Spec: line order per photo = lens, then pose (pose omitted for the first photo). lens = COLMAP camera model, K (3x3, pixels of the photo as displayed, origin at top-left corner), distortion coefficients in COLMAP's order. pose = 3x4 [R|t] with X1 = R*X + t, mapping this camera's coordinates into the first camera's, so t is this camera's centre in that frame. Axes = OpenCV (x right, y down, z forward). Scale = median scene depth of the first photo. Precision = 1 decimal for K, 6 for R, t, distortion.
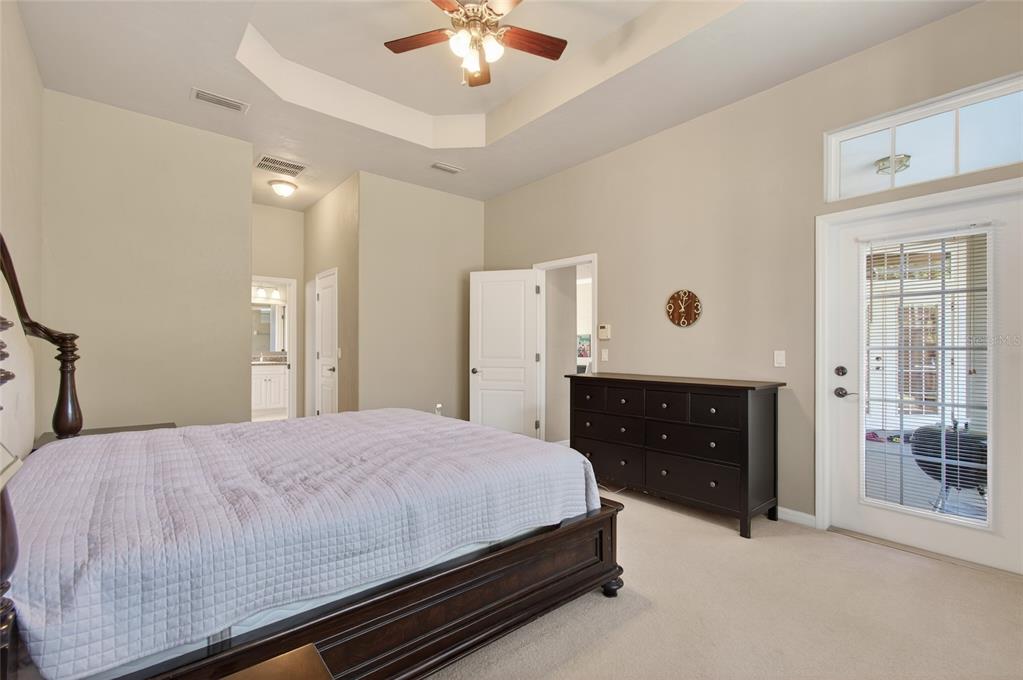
lens RADIAL K [[451.7, 0, 510.7], [0, 451.7, 345.6], [0, 0, 1]] dist [0.000963, 0.000063]
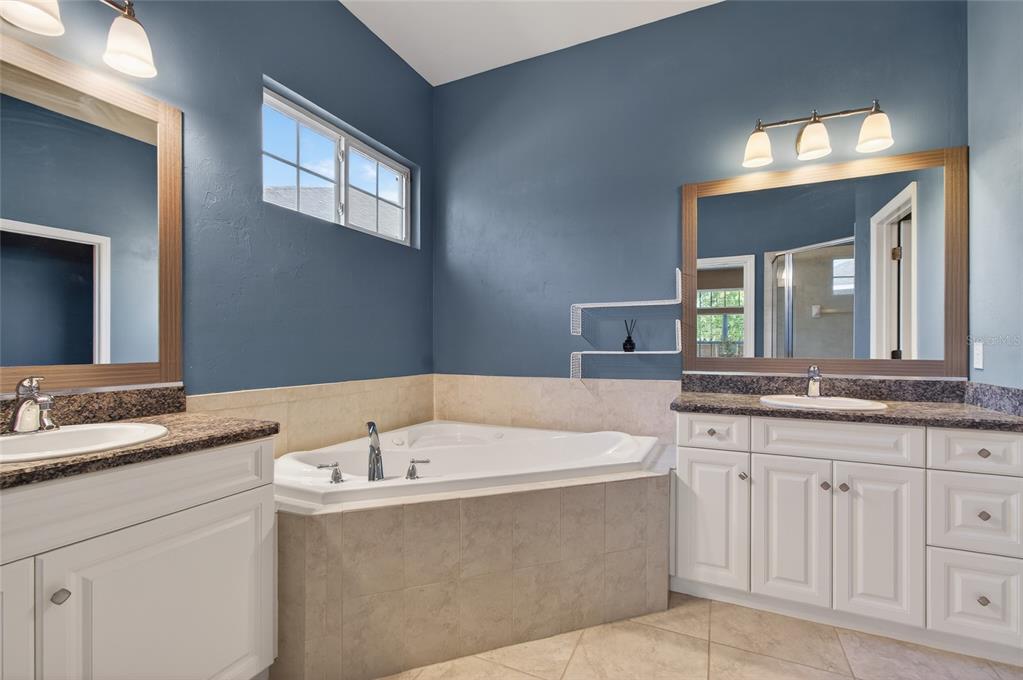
lens RADIAL K [[451.7, 0, 511.3], [0, 451.7, 343.0], [0, 0, 1]] dist [0.000963, 0.000063]
pose [[0.415365, 0.003020, -0.909650, -0.351286], [-0.001566, 0.999995, 0.002605, 0.002044], [0.909653, 0.000343, 0.415368, 0.666399]]
